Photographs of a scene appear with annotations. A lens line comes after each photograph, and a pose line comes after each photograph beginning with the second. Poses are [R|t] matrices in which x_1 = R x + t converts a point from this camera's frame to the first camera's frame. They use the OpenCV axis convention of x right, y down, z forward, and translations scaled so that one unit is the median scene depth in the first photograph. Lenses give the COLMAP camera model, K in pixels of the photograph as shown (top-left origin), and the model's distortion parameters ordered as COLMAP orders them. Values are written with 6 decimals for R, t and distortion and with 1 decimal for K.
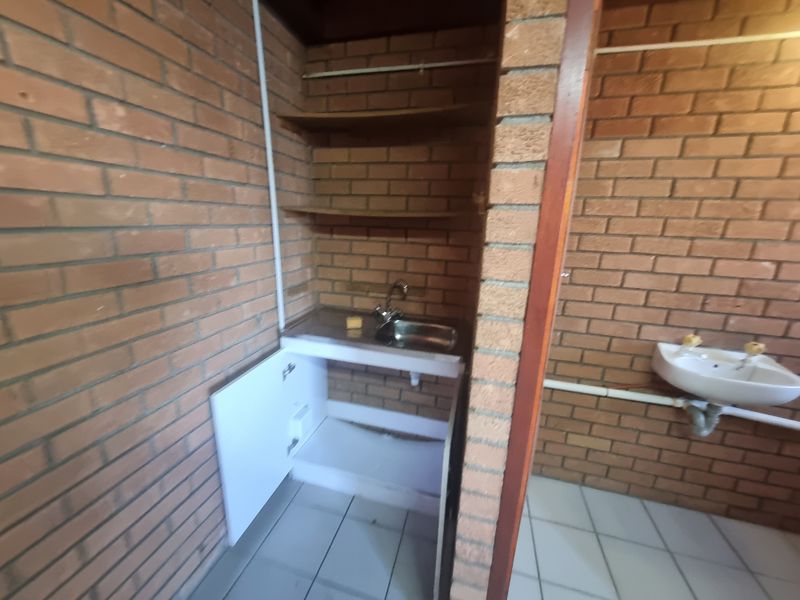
lens RADIAL K [[314.3, 0, 397.3], [0, 314.3, 296.4], [0, 0, 1]] dist [0.000533, -0.000490]
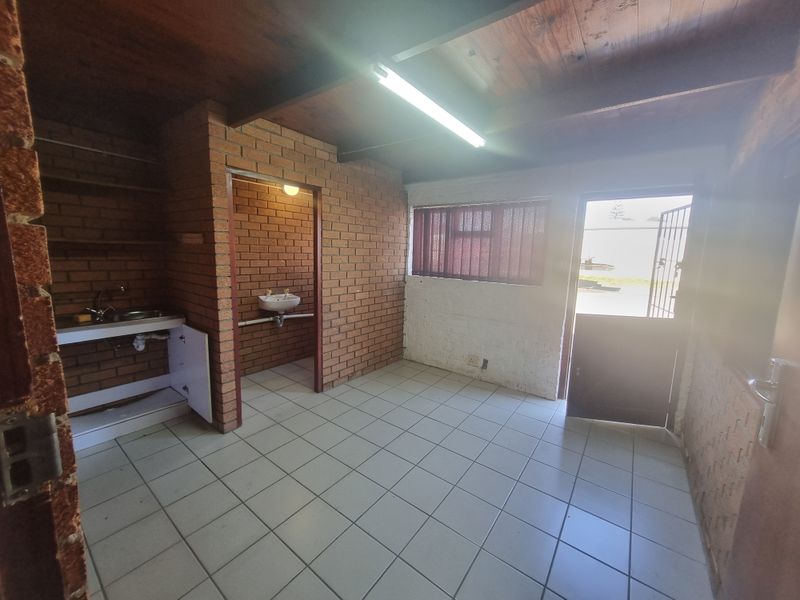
lens RADIAL K [[314.3, 0, 397.3], [0, 314.3, 296.4], [0, 0, 1]] dist [0.000533, -0.000490]
pose [[0.379481, -0.148397, 0.913221, -0.982426], [0.205630, 0.975893, 0.073133, 0.197425], [-0.902059, 0.160033, 0.400847, -0.936865]]
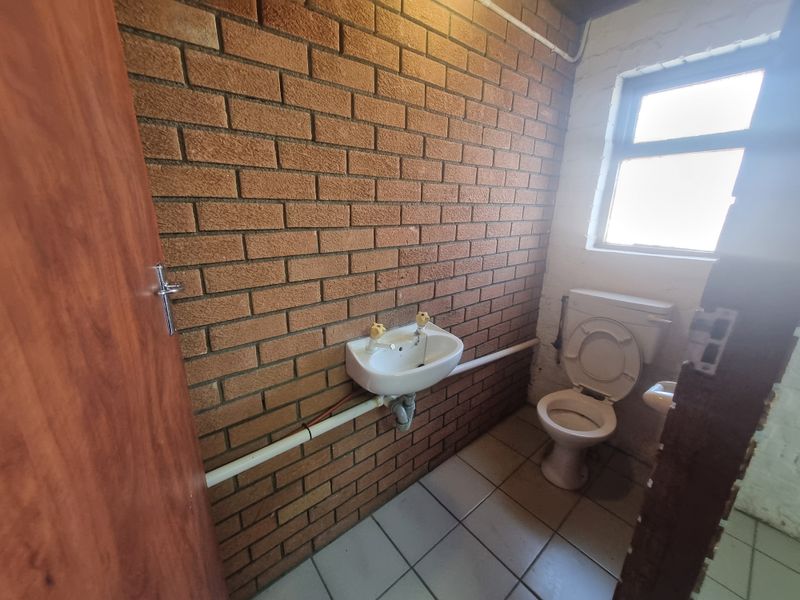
lens RADIAL K [[314.3, 0, 397.3], [0, 314.3, 296.4], [0, 0, 1]] dist [0.000533, -0.000490]
pose [[0.567899, -0.248680, 0.784633, 0.339091], [0.205543, 0.965913, 0.157367, -0.059729], [-0.797021, 0.071908, 0.599655, 0.451771]]
